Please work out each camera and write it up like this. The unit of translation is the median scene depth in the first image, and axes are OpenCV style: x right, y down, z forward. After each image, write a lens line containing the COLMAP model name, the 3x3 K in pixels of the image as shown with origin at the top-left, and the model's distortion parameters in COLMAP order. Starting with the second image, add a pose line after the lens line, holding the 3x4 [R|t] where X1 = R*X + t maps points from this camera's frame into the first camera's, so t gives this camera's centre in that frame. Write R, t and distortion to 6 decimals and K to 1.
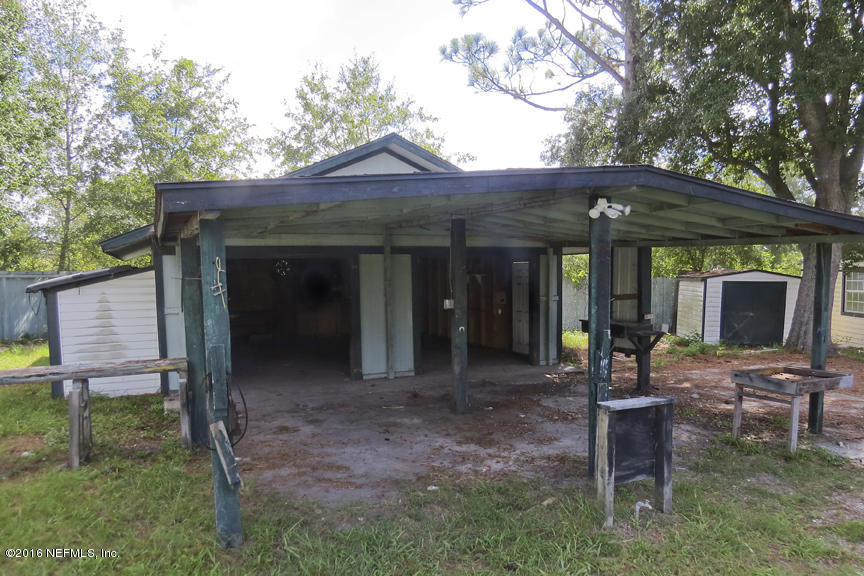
lens RADIAL K [[625.5, 0, 432.6], [0, 625.5, 309.5], [0, 0, 1]] dist [-0.004658, -0.006252]
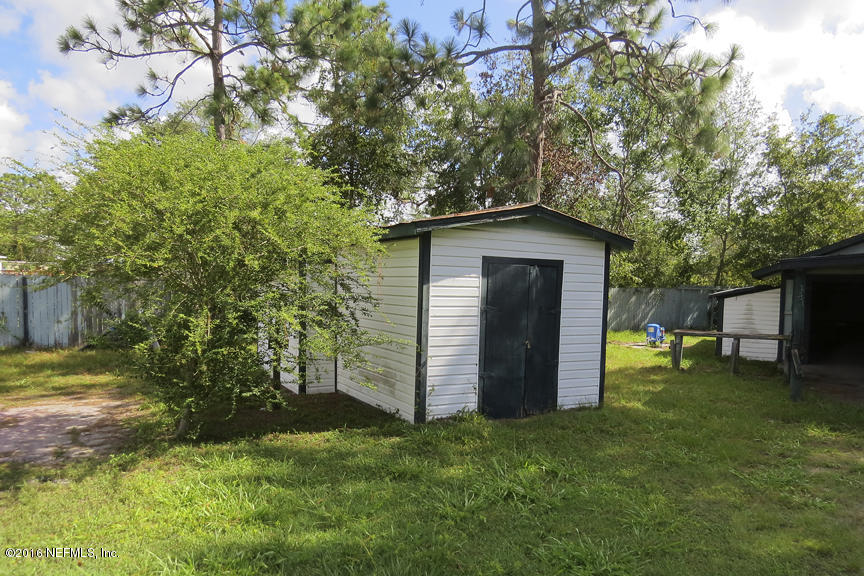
lens RADIAL K [[625.5, 0, 432.6], [0, 625.5, 309.5], [0, 0, 1]] dist [-0.004658, -0.006252]
pose [[0.588185, 0.066198, -0.806012, 0.173004], [-0.085333, 0.996161, 0.019543, 0.019449], [0.804212, 0.057285, 0.591576, -0.356382]]
